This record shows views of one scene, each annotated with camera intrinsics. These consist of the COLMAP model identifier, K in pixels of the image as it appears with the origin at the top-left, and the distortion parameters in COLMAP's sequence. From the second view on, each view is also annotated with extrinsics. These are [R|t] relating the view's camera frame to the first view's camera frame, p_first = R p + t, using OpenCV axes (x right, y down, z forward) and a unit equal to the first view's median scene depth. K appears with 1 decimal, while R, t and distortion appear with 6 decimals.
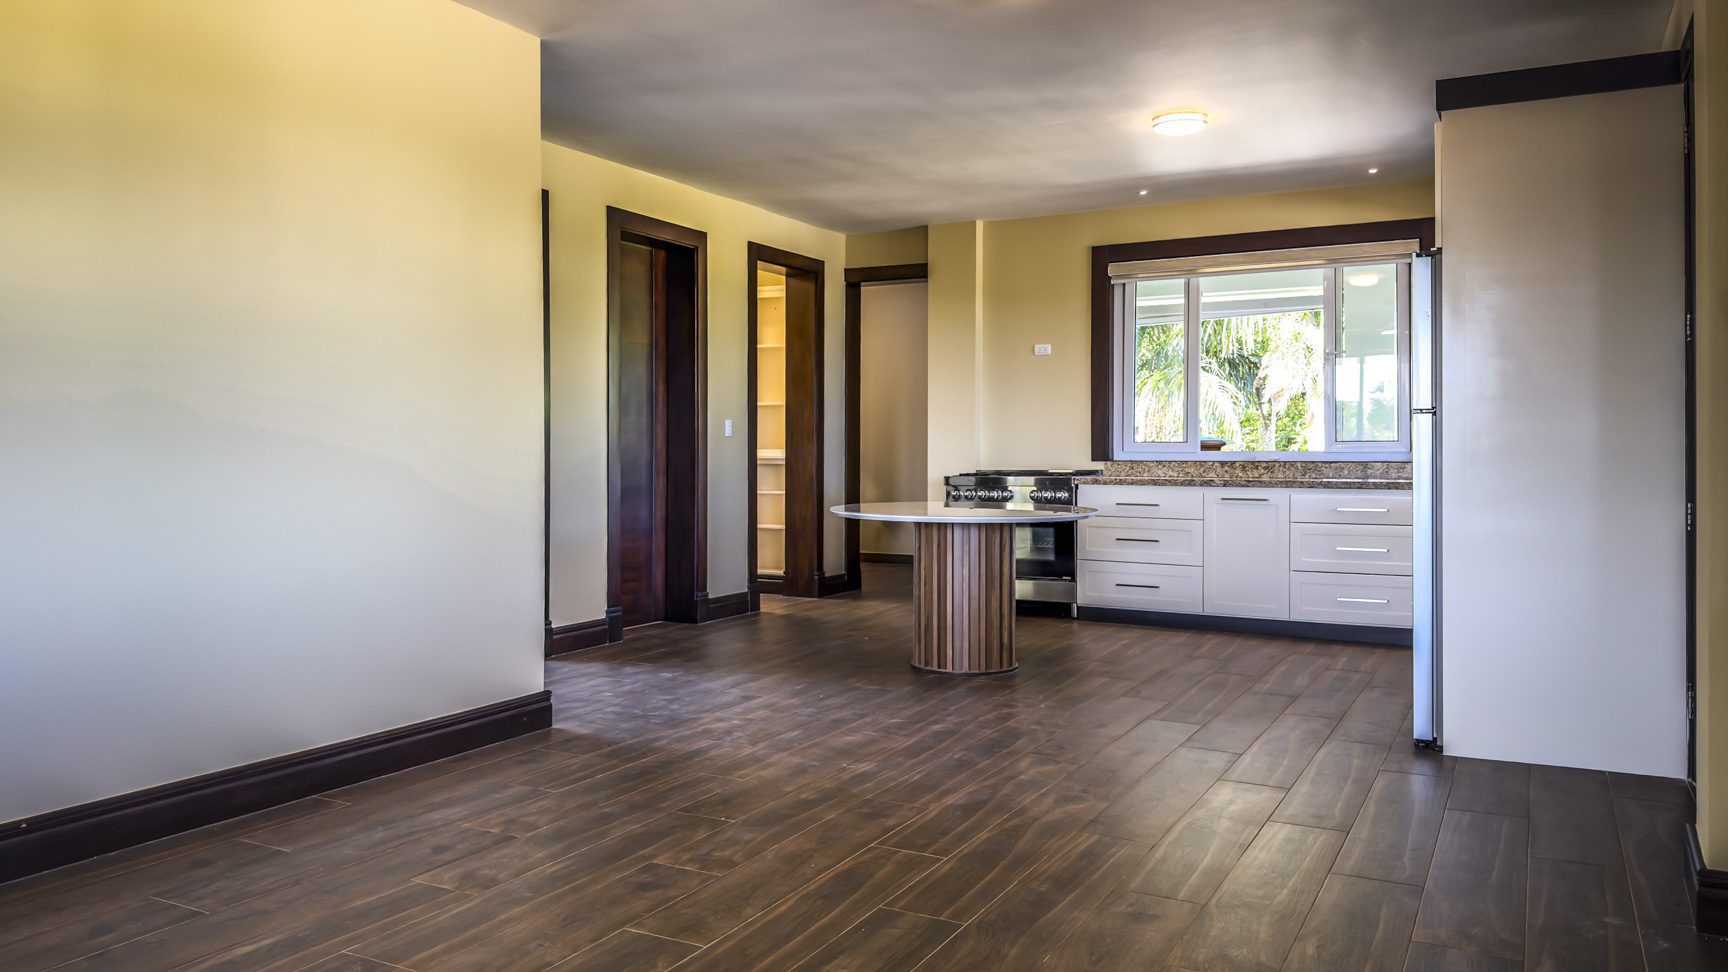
lens RADIAL K [[1243.0, 0, 869.3], [0, 1243.0, 472.0], [0, 0, 1]] dist [0.033722, -0.000029]
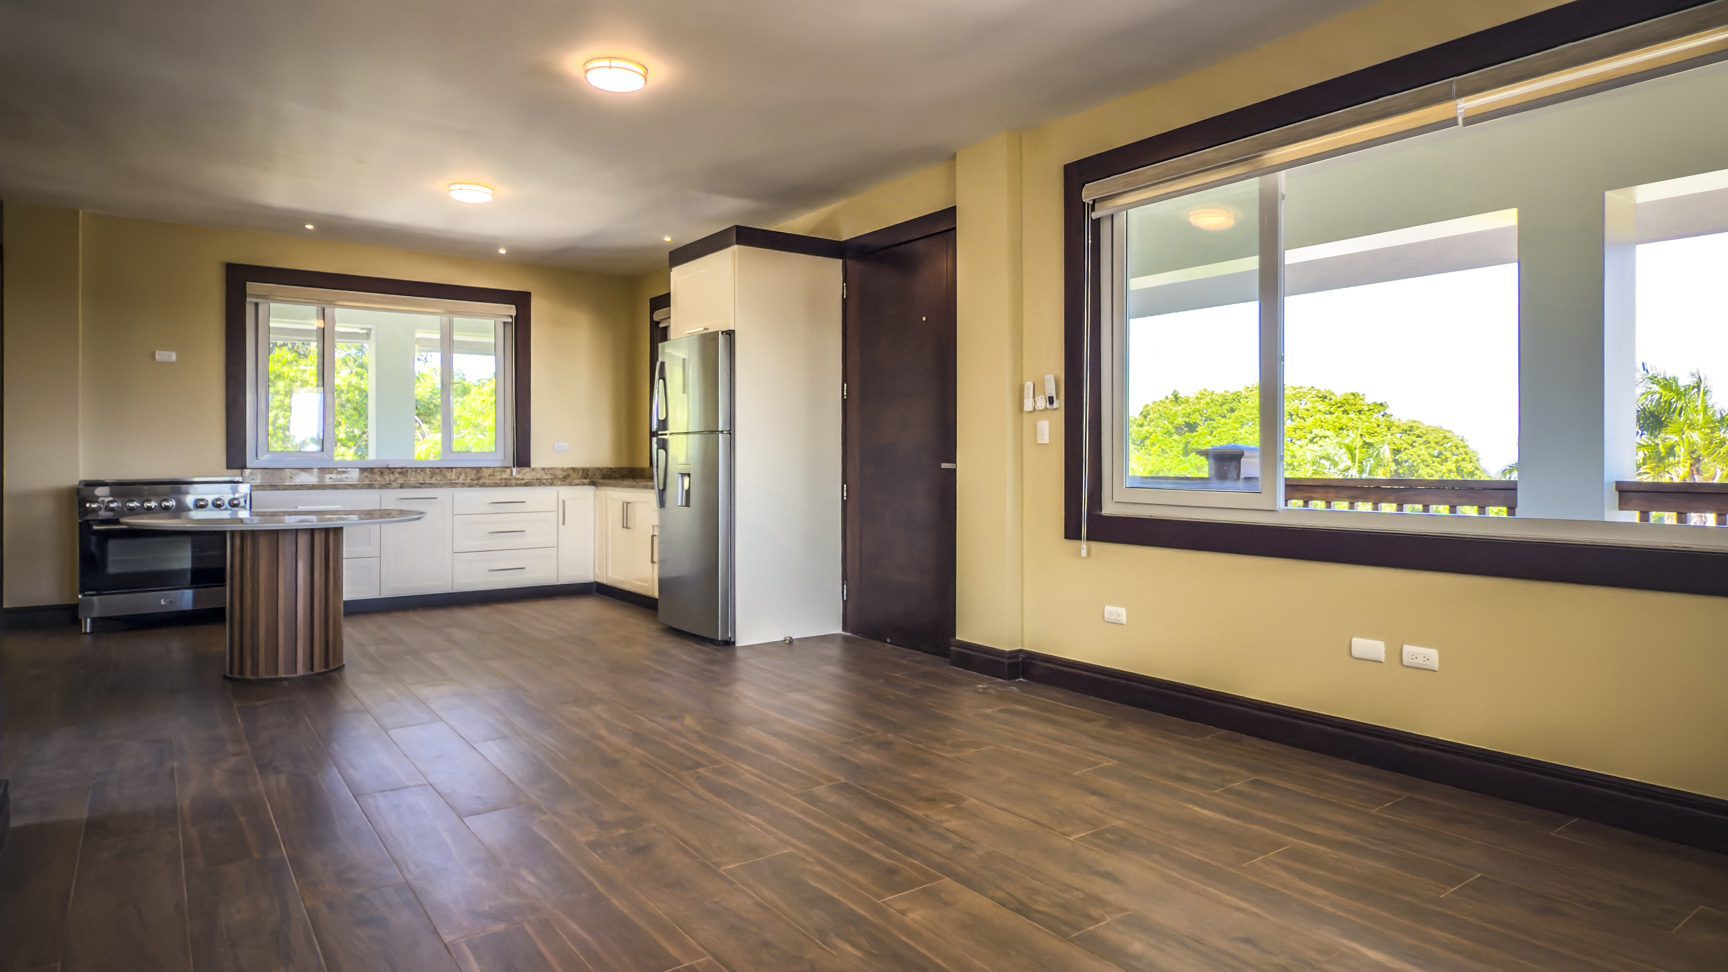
lens RADIAL K [[974.8, 0, 861.3], [0, 974.8, 474.7], [0, 0, 1]] dist [-0.004152, -0.002001]
pose [[0.439770, -0.013606, 0.898007, -0.362722], [0.017747, 0.999822, 0.006457, 0.000244], [-0.897935, 0.013097, 0.439933, 0.190218]]
